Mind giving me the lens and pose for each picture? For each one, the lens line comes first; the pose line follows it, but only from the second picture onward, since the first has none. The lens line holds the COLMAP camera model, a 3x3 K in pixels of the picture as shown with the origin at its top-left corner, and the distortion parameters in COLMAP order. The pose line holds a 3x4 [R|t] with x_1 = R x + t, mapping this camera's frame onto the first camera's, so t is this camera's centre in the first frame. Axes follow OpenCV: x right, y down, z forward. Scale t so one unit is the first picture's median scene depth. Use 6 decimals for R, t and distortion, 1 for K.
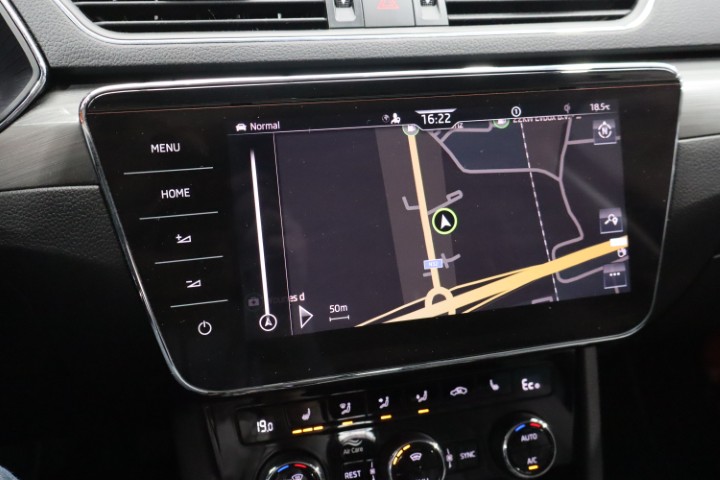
lens RADIAL K [[698.4, 0, 358.6], [0, 698.4, 241.1], [0, 0, 1]] dist [0.006003, 0.000000]
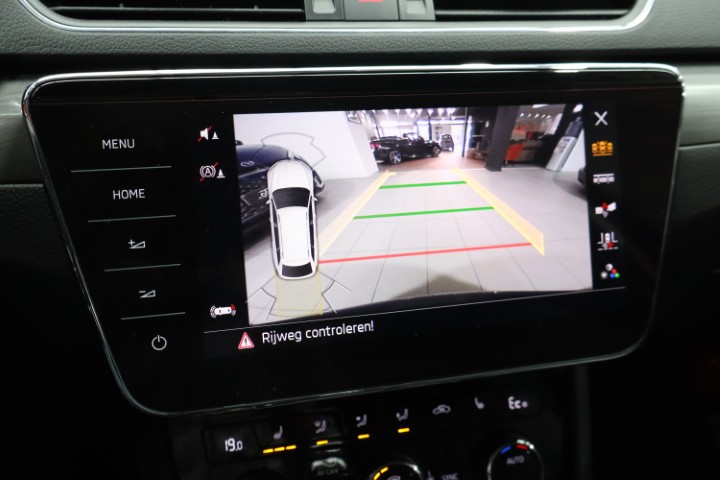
lens RADIAL K [[663.9, 0, 361.0], [0, 663.9, 237.8], [0, 0, 1]] dist [0.012915, 0.000000]
pose [[0.999847, 0.017239, 0.003085, 0.032295], [-0.017200, 0.999777, -0.012250, -0.005262], [-0.003295, 0.012195, 0.999920, 0.114751]]
